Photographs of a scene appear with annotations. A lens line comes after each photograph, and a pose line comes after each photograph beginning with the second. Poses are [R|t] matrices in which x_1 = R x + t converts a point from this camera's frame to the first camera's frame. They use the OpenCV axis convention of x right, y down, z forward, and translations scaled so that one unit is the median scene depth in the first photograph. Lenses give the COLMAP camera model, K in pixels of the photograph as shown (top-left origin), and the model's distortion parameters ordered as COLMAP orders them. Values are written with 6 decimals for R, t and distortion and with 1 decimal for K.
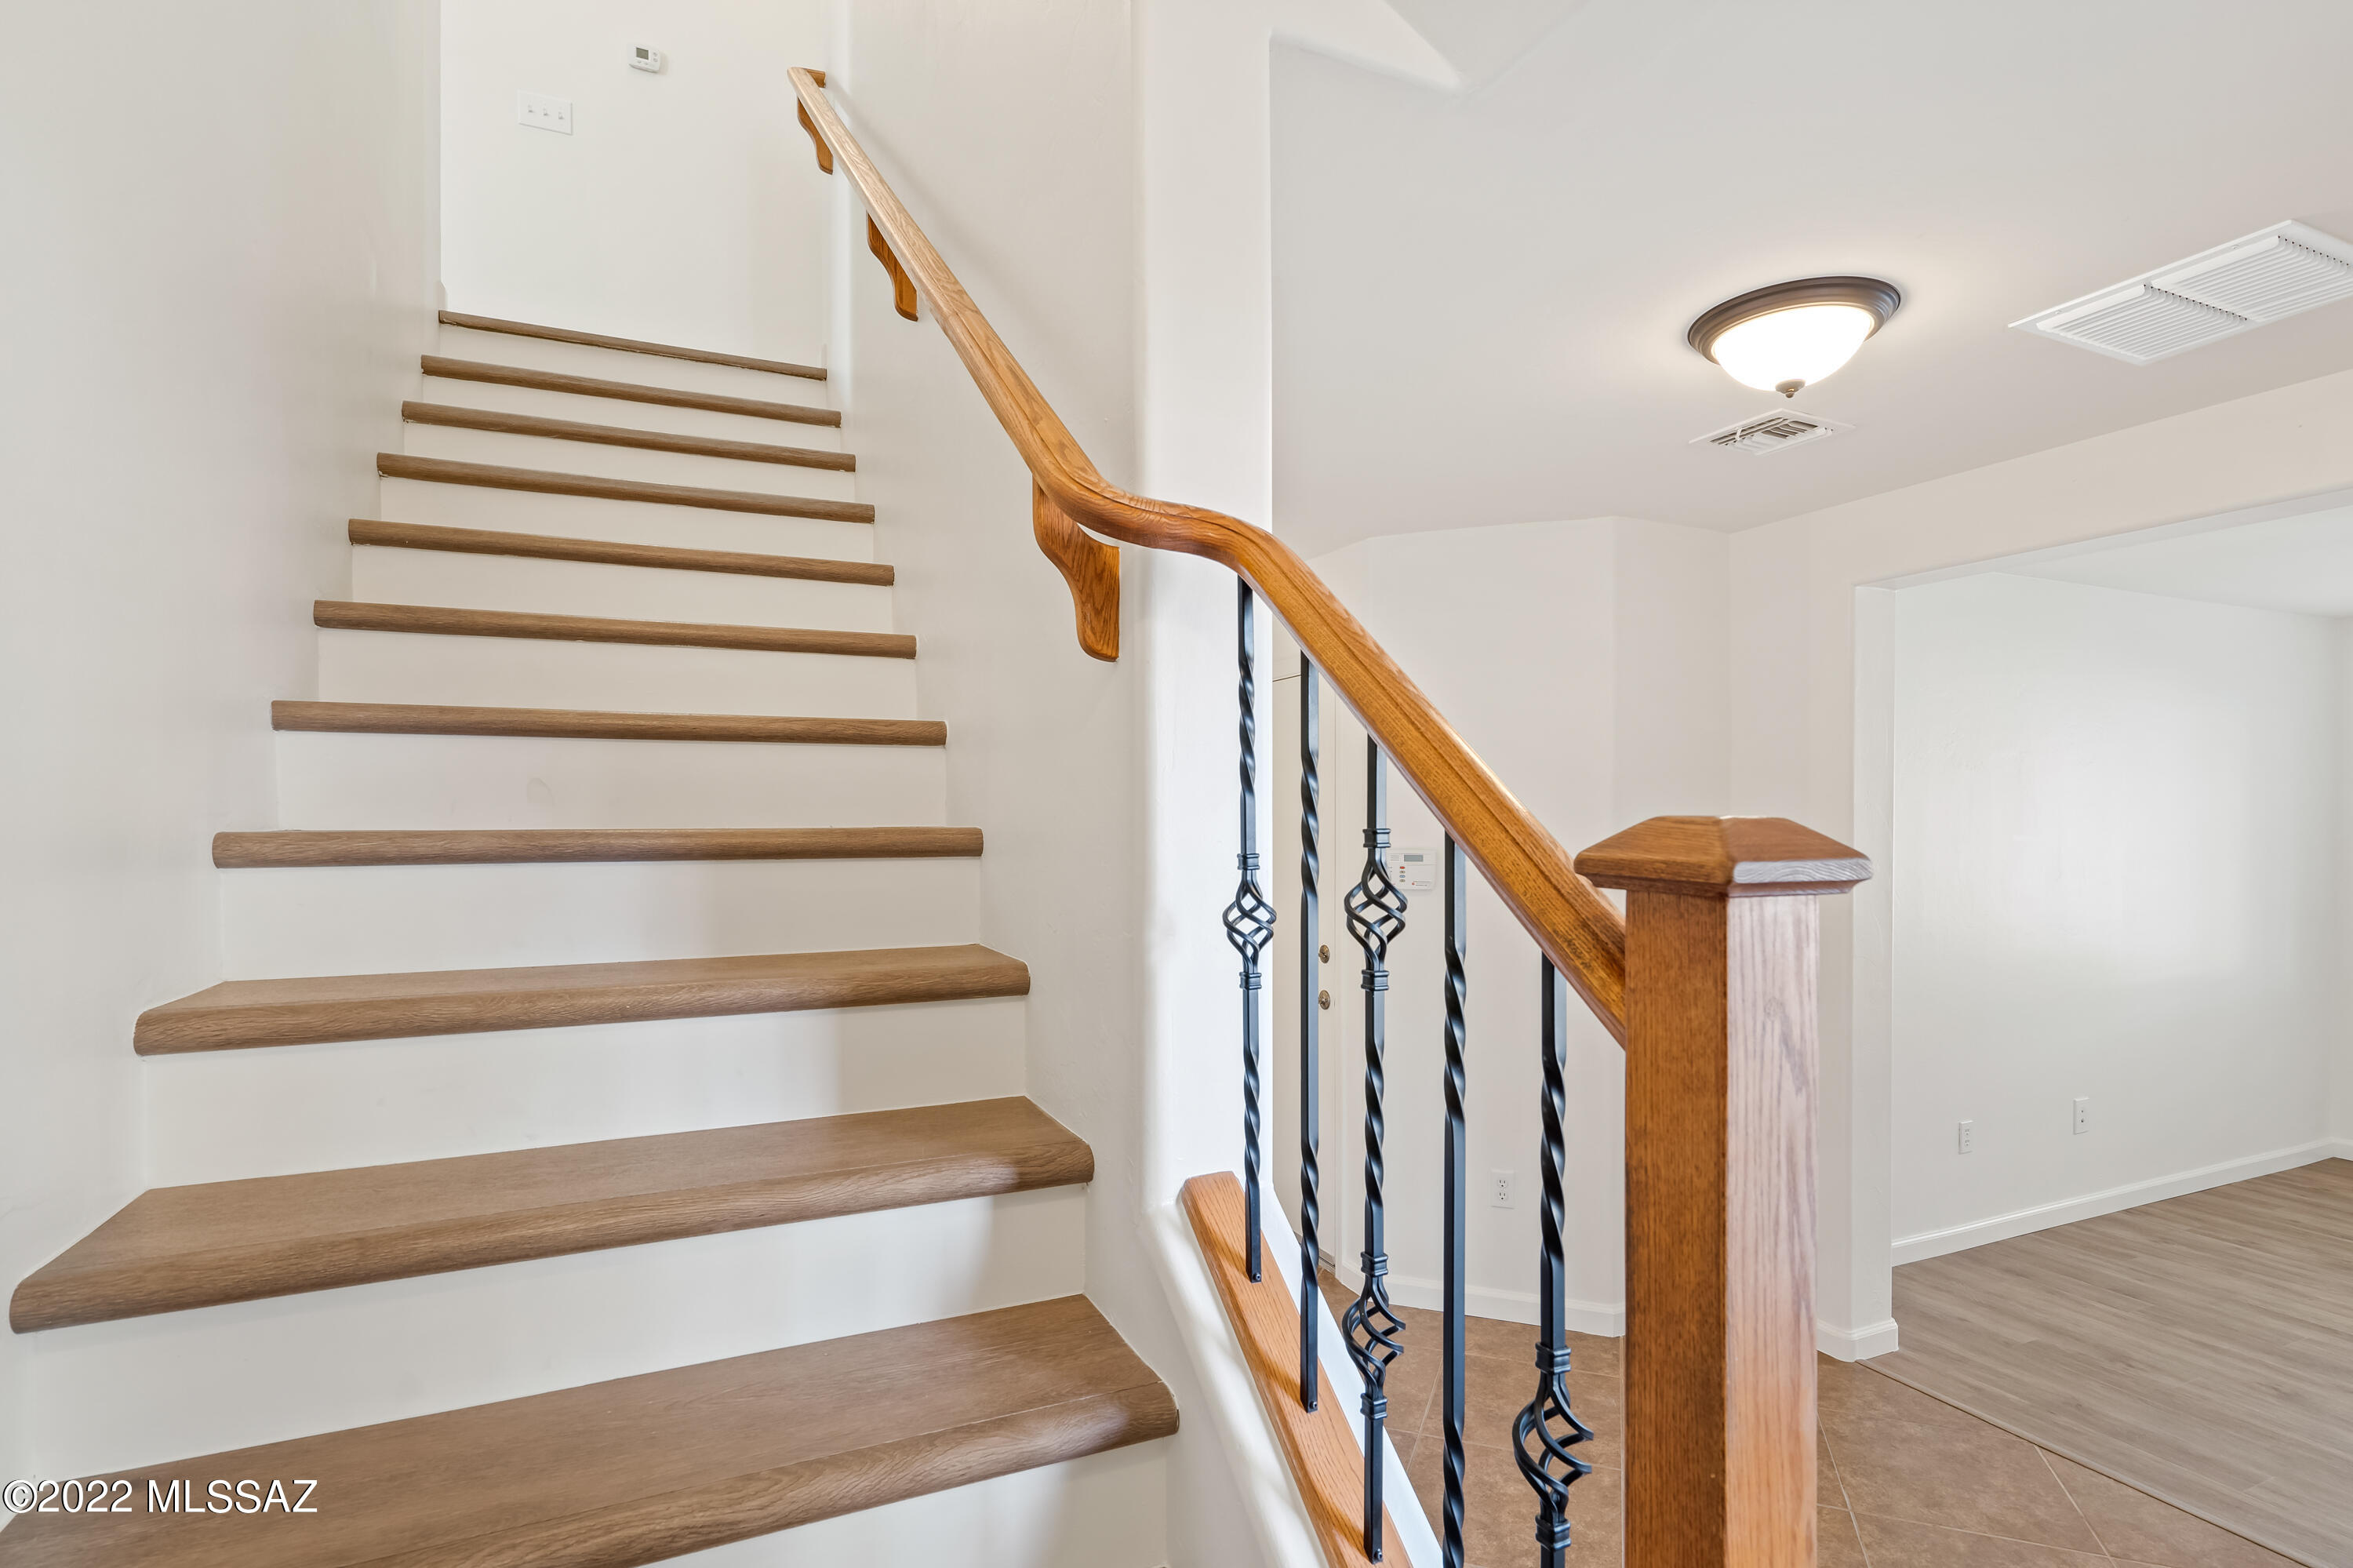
lens RADIAL K [[1153.5, 0, 1186.1], [0, 1153.5, 810.6], [0, 0, 1]] dist [-0.000834, -0.000508]
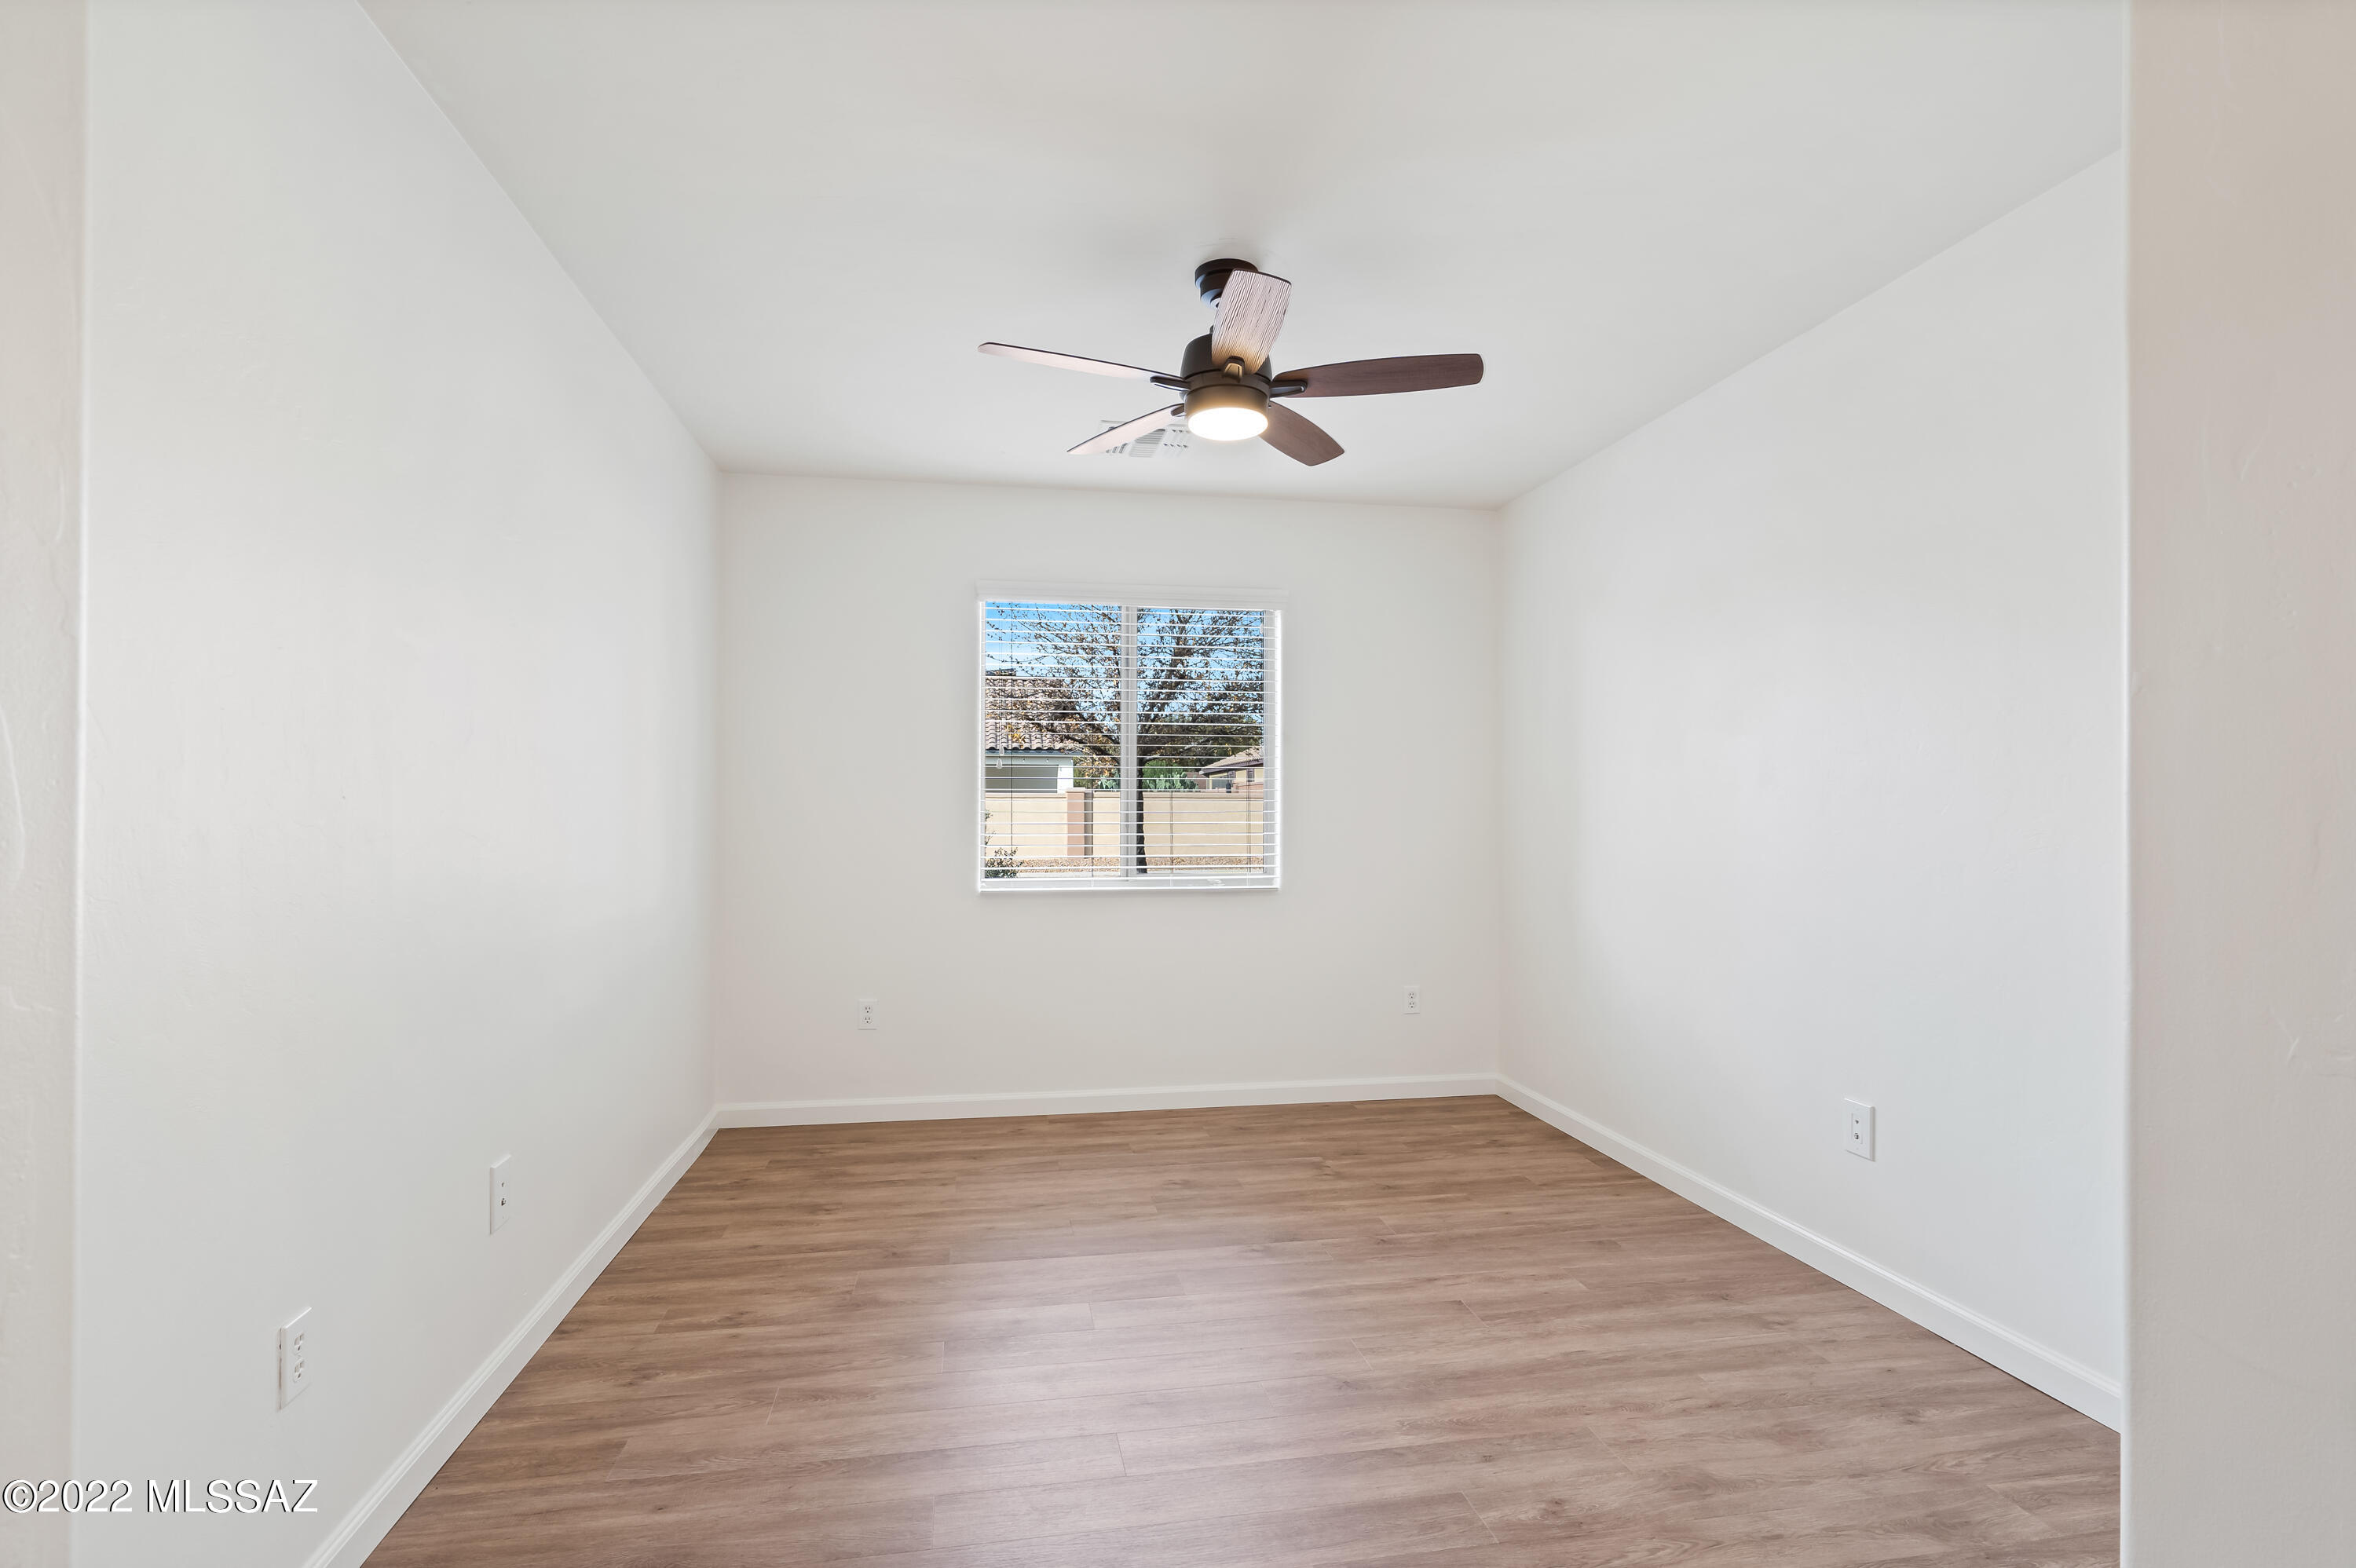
lens RADIAL K [[1154.8, 0, 1187.6], [0, 1154.8, 810.6], [0, 0, 1]] dist [-0.000834, -0.000508]
pose [[0.247184, 0.004564, 0.968958, 0.366529], [-0.009507, 0.999952, -0.002284, 0.095848], [-0.968922, -0.008647, 0.247216, 0.604557]]
